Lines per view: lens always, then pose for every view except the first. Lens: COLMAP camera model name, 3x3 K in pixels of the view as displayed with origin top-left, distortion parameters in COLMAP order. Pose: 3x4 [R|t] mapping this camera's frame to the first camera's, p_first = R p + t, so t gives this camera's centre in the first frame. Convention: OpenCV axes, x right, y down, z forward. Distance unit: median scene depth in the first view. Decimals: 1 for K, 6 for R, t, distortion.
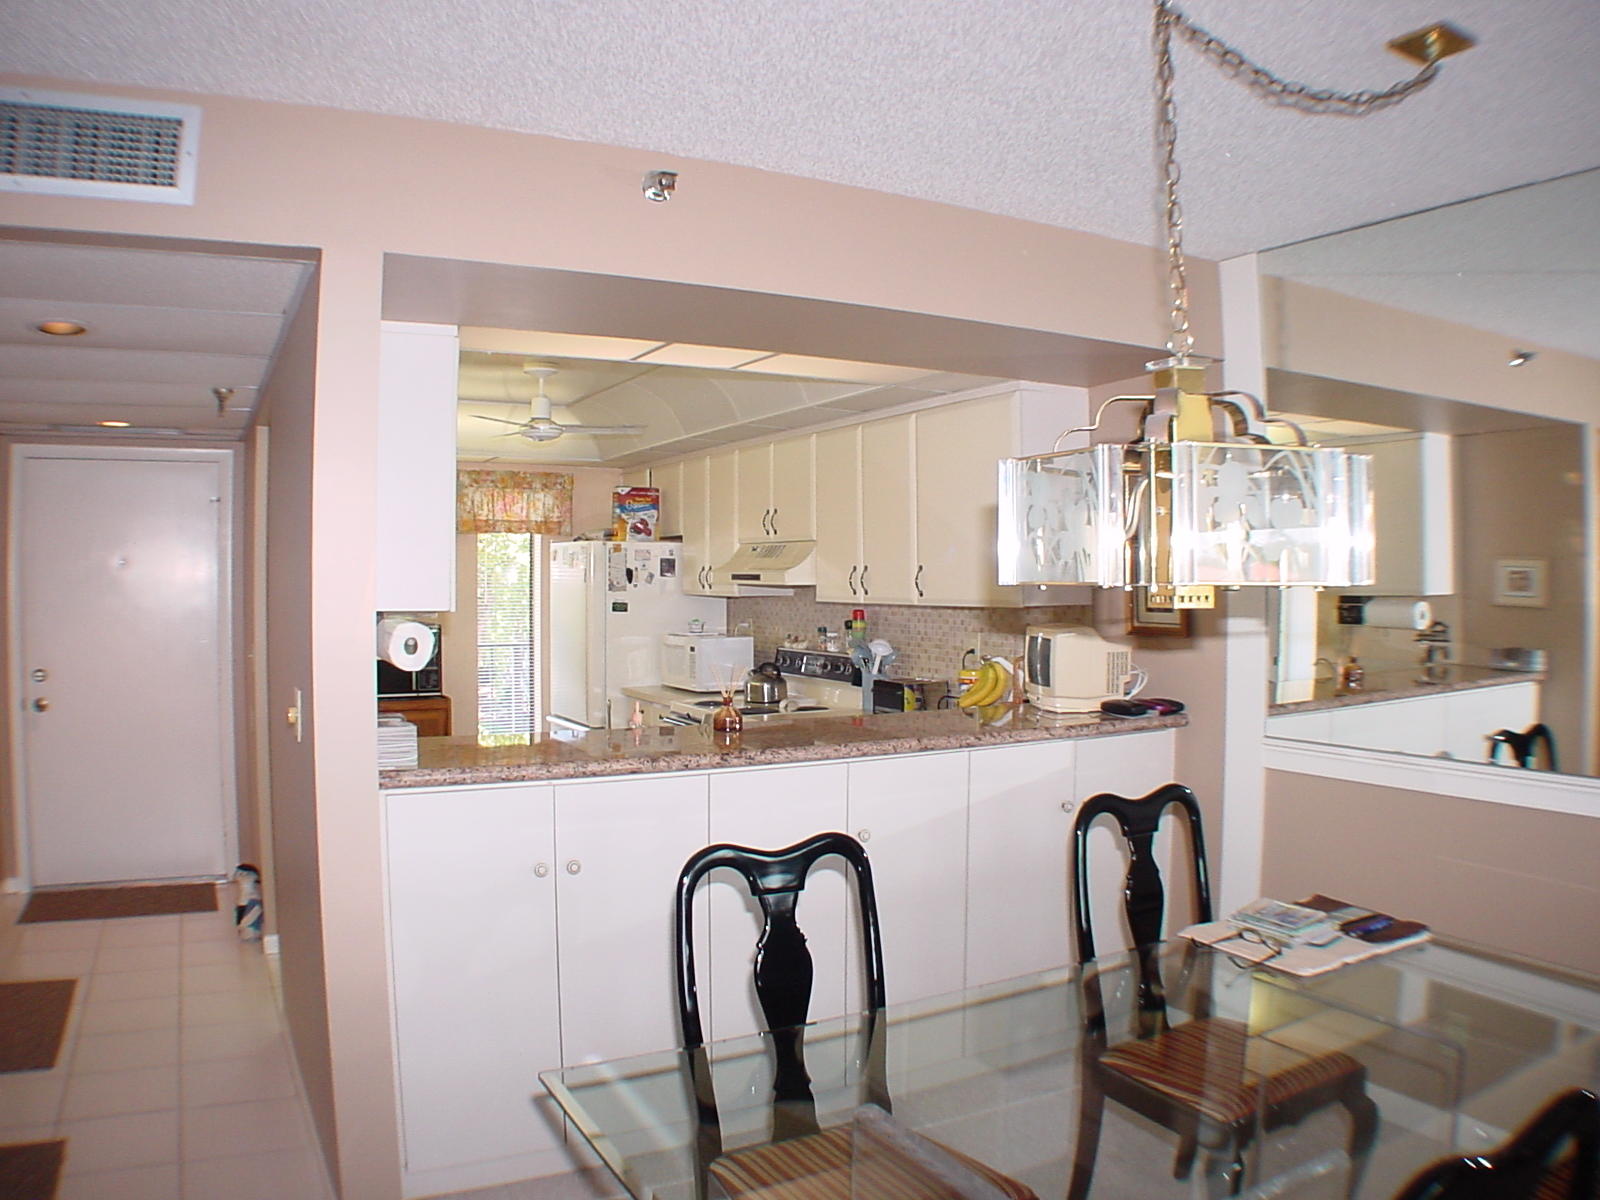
lens RADIAL K [[1198.3, 0, 796.9], [0, 1198.3, 582.7], [0, 0, 1]] dist [-0.264166, 0.114568]
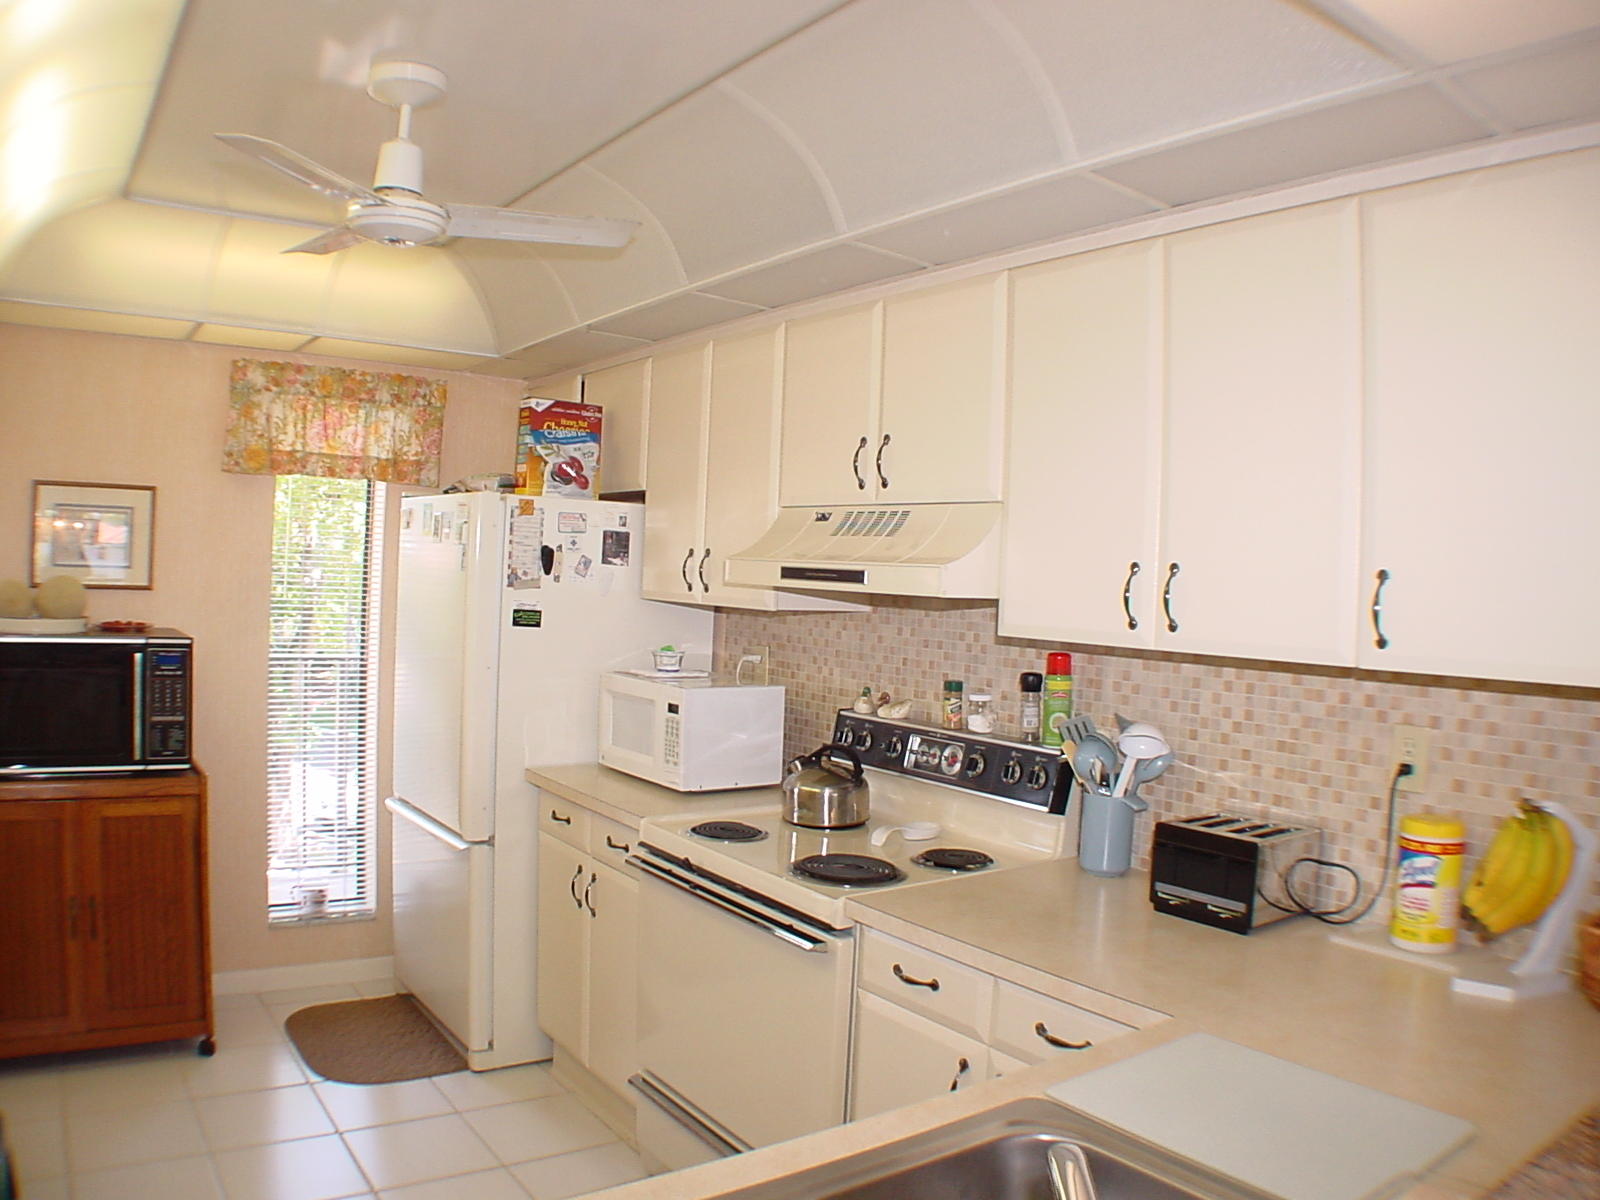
lens RADIAL K [[1198.3, 0, 796.9], [0, 1198.3, 582.7], [0, 0, 1]] dist [-0.264166, 0.114568]
pose [[0.991444, 0.040612, 0.124058, -0.120909], [-0.041387, 0.999136, 0.003671, -0.003105], [-0.123802, -0.008774, 0.992268, 0.584855]]
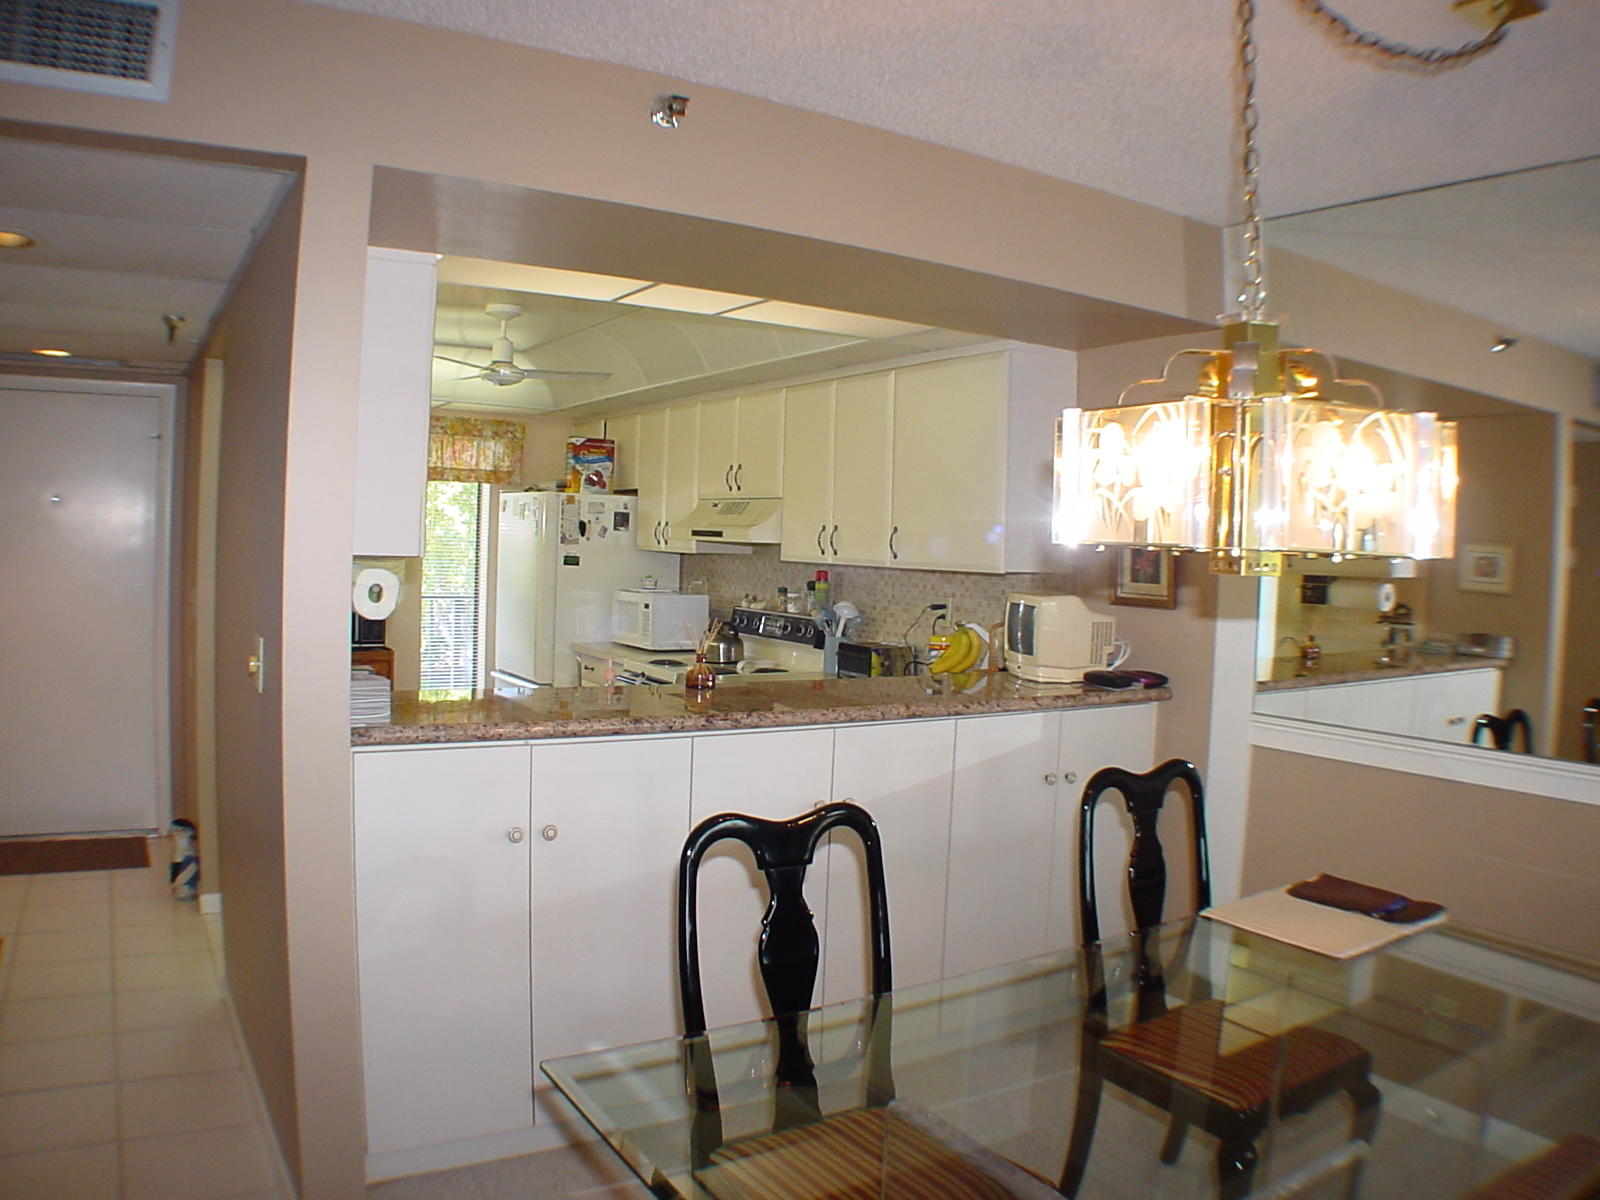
lens RADIAL K [[1198.3, 0, 796.9], [0, 1198.3, 582.7], [0, 0, 1]] dist [-0.264166, 0.114568]
pose [[0.997569, 0.031560, 0.062132, -0.031735], [-0.033480, 0.998986, 0.030102, 0.003983], [-0.061119, -0.032109, 0.997614, 0.029685]]
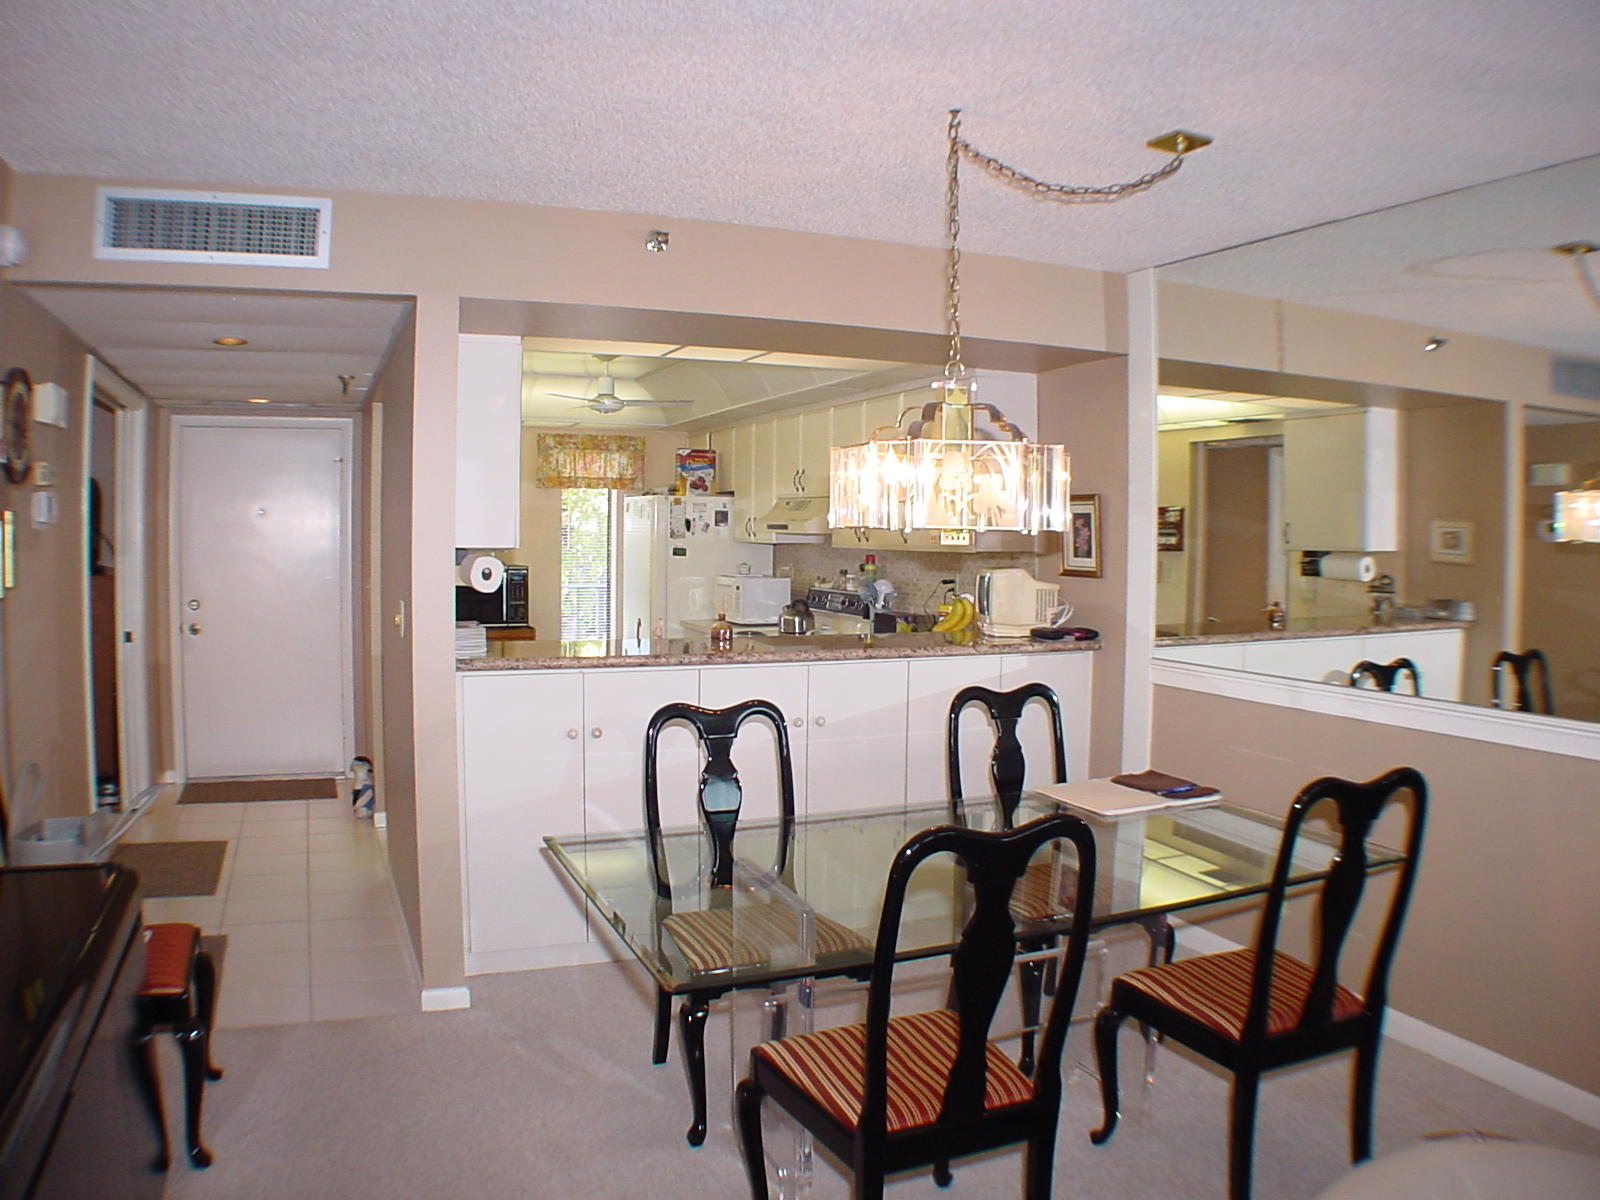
lens RADIAL K [[1198.3, 0, 796.9], [0, 1198.3, 582.7], [0, 0, 1]] dist [-0.264166, 0.114568]
pose [[0.995682, 0.013437, -0.091857, 0.095006], [-0.009857, 0.999178, 0.039315, 0.004243], [0.092310, -0.038239, 0.994996, -0.203567]]
